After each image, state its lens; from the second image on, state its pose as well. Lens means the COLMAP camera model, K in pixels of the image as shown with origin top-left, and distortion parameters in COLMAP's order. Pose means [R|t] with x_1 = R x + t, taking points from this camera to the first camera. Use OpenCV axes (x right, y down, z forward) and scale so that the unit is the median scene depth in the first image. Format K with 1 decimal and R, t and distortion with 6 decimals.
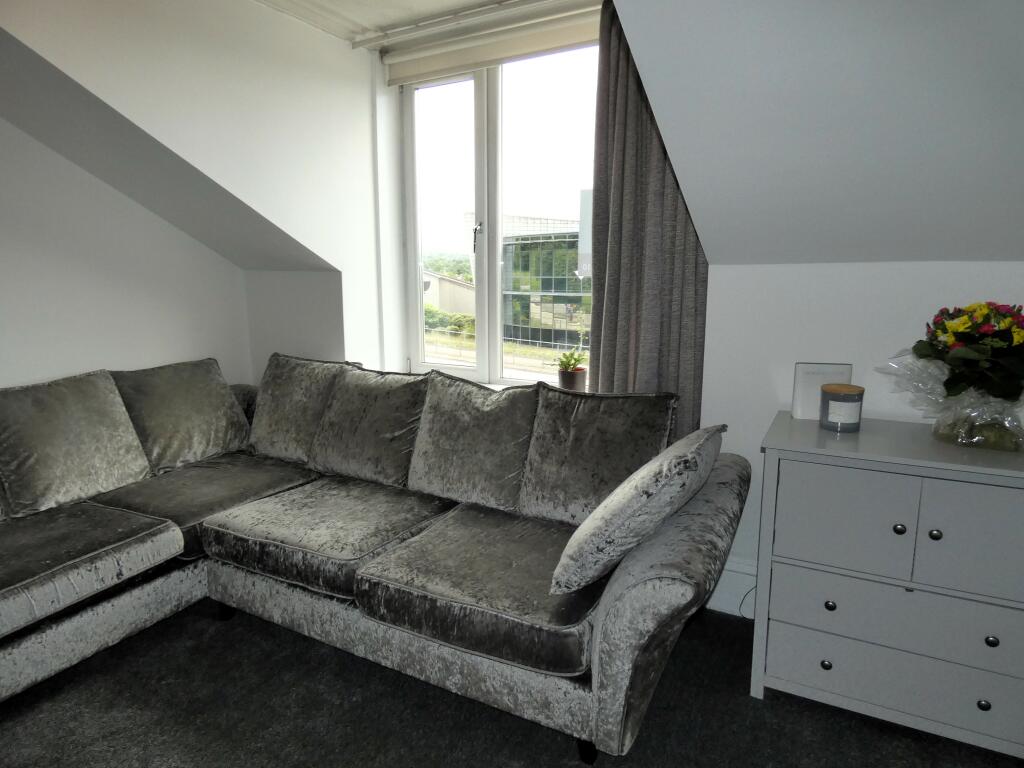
lens RADIAL K [[621.0, 0, 512.3], [0, 621.0, 381.4], [0, 0, 1]] dist [0.002810, -0.000520]
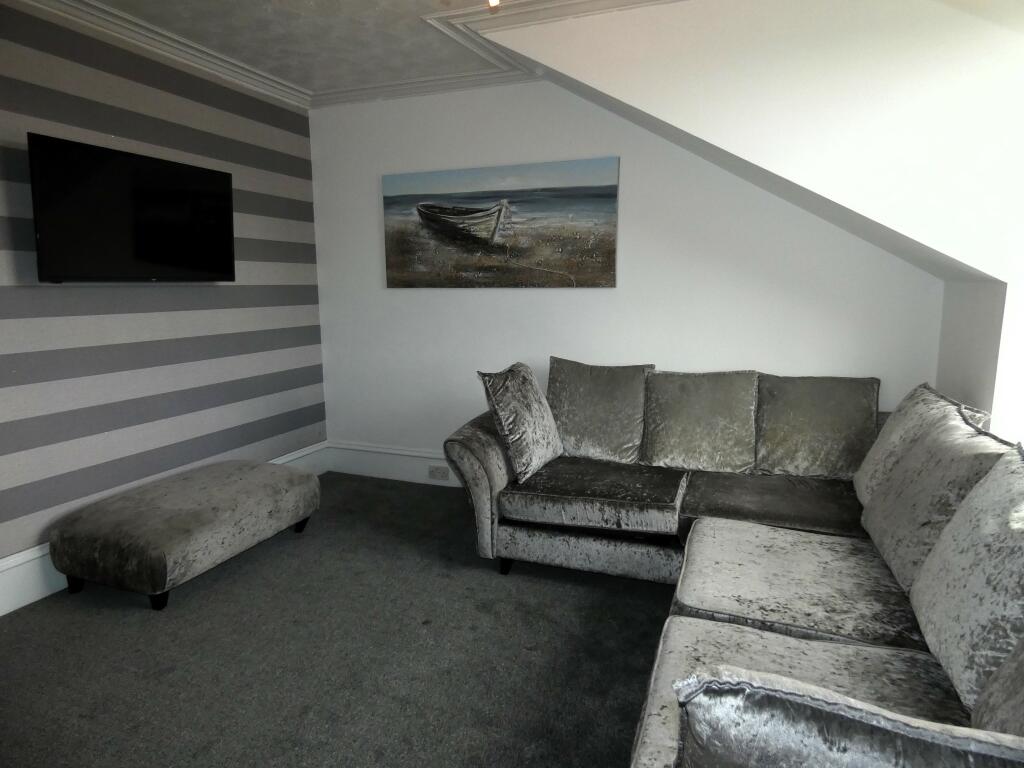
lens RADIAL K [[621.0, 0, 512.6], [0, 621.0, 382.1], [0, 0, 1]] dist [0.002810, -0.000520]
pose [[0.127117, 0.156376, -0.979483, 0.420866], [-0.158604, 0.977993, 0.135555, -0.087527], [0.979125, 0.138119, 0.149121, 0.429871]]
